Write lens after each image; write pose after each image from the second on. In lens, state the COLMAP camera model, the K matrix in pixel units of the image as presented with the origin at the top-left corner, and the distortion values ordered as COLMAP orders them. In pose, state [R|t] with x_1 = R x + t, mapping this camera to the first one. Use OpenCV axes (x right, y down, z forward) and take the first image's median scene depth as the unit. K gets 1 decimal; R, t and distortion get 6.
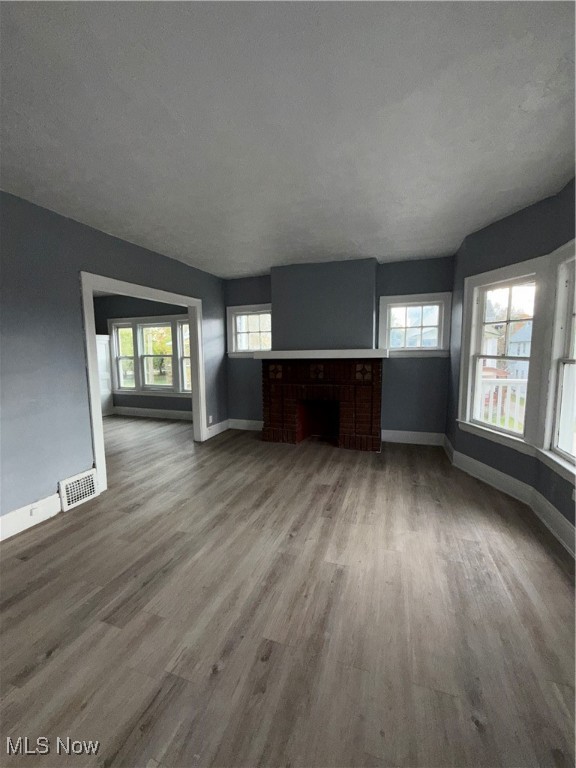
lens RADIAL K [[301.3, 0, 289.1], [0, 301.3, 385.2], [0, 0, 1]] dist [-0.000077, -0.000493]
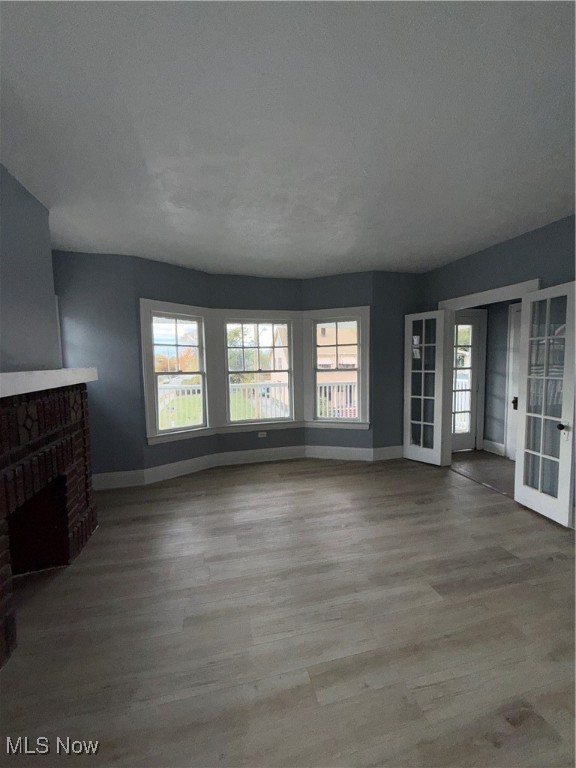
lens RADIAL K [[301.3, 0, 284.6], [0, 301.3, 379.3], [0, 0, 1]] dist [-0.000077, -0.000493]
pose [[-0.540850, -0.032091, 0.840507, -0.834249], [0.112844, 0.987470, 0.110315, -0.213452], [-0.833515, 0.154510, -0.530451, 1.763169]]
